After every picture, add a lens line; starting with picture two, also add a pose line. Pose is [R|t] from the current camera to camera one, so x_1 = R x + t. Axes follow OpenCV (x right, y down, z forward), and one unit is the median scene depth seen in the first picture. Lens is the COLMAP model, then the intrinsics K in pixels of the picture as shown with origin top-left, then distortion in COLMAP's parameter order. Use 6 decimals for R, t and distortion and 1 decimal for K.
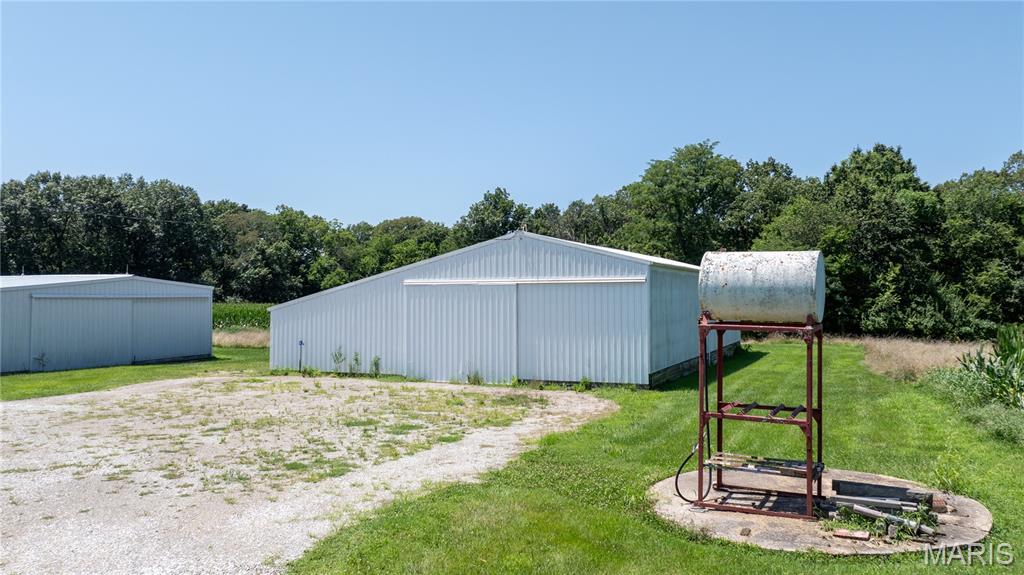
lens RADIAL K [[779.6, 0, 550.8], [0, 779.6, 265.4], [0, 0, 1]] dist [-0.011007, -0.005798]
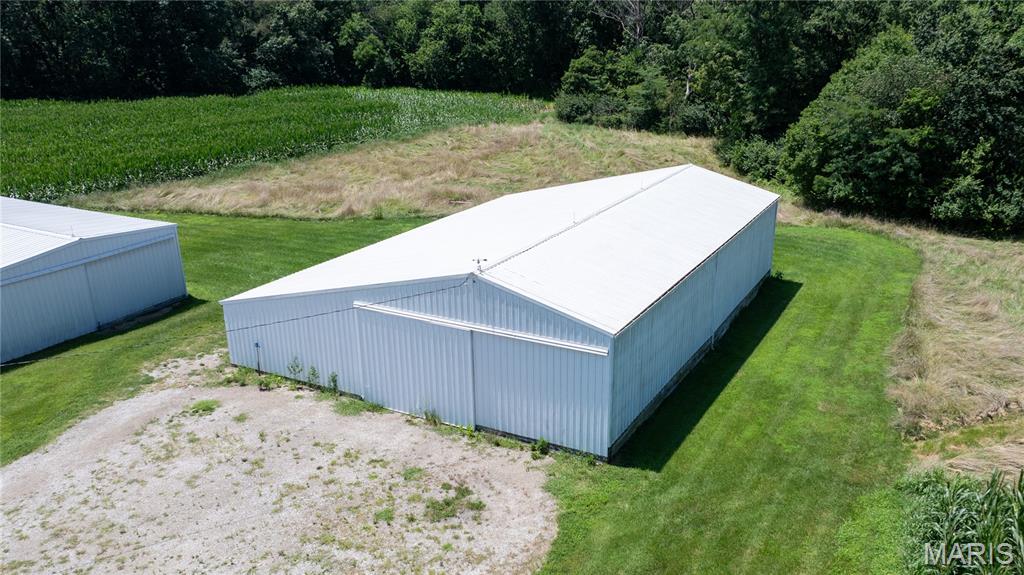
lens RADIAL K [[840.5, 0, 570.3], [0, 840.5, 315.6], [0, 0, 1]] dist [-0.019516, 0.014361]
pose [[0.997017, 0.039374, -0.066391, 0.058023], [-0.010664, 0.922129, 0.386736, -0.159431], [0.076448, -0.384874, 0.919797, 0.058244]]
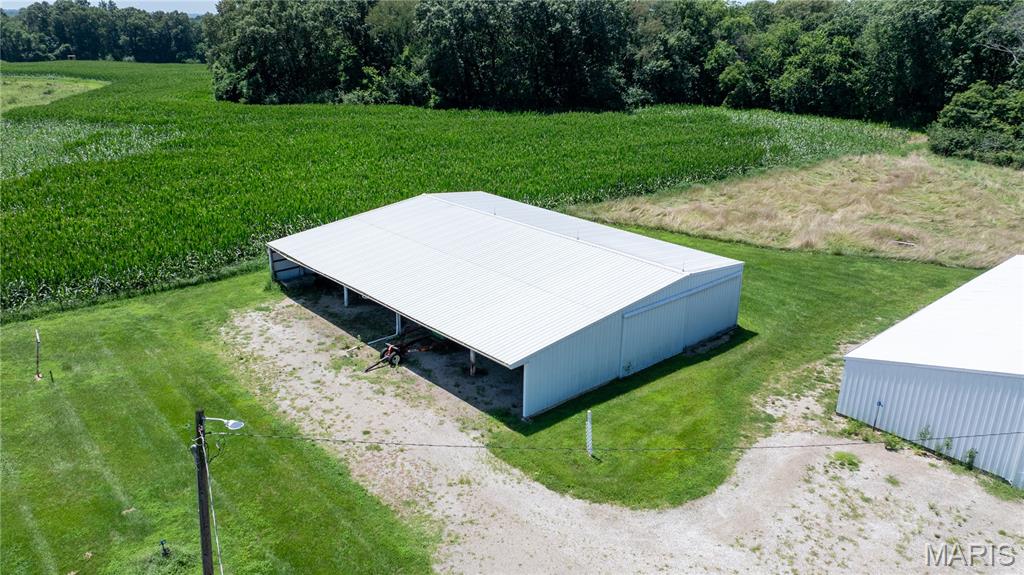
lens RADIAL K [[751.7, 0, 512.0], [0, 751.7, 287.5], [0, 0, 1]] dist [-0.057338, 0.060667]
pose [[0.887977, 0.167485, -0.428305, -0.174213], [0.007462, 0.925956, 0.377557, -0.193291], [0.459827, -0.338458, 0.820978, 0.032073]]
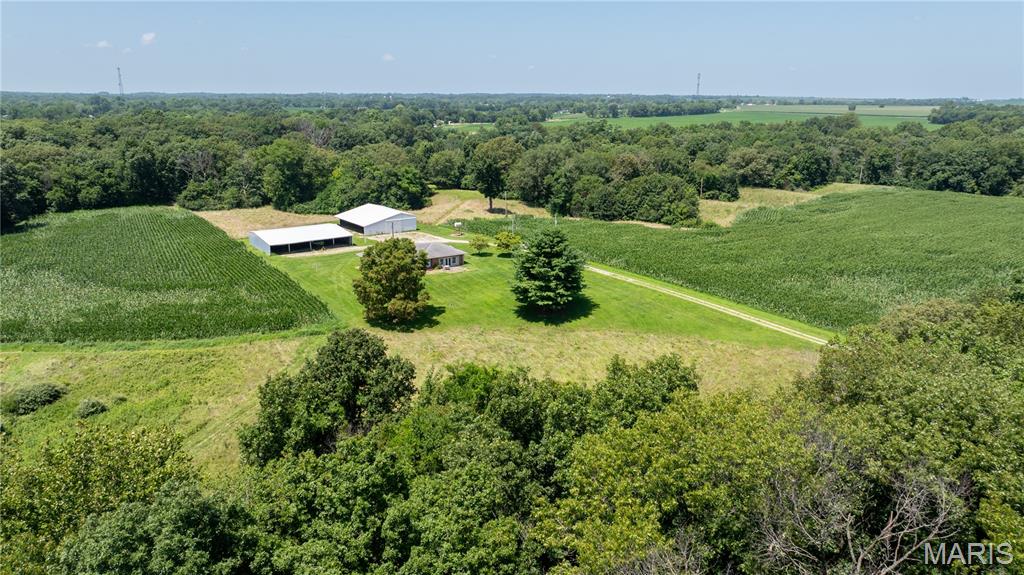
lens RADIAL K [[718.2, 0, 516.8], [0, 718.2, 285.8], [0, 0, 1]] dist [-0.026109, 0.021706]
pose [[0.540738, -0.208107, 0.815042, -2.385831], [-0.043055, 0.960797, 0.273888, -0.597662], [-0.840088, -0.183194, 0.510580, -1.664088]]
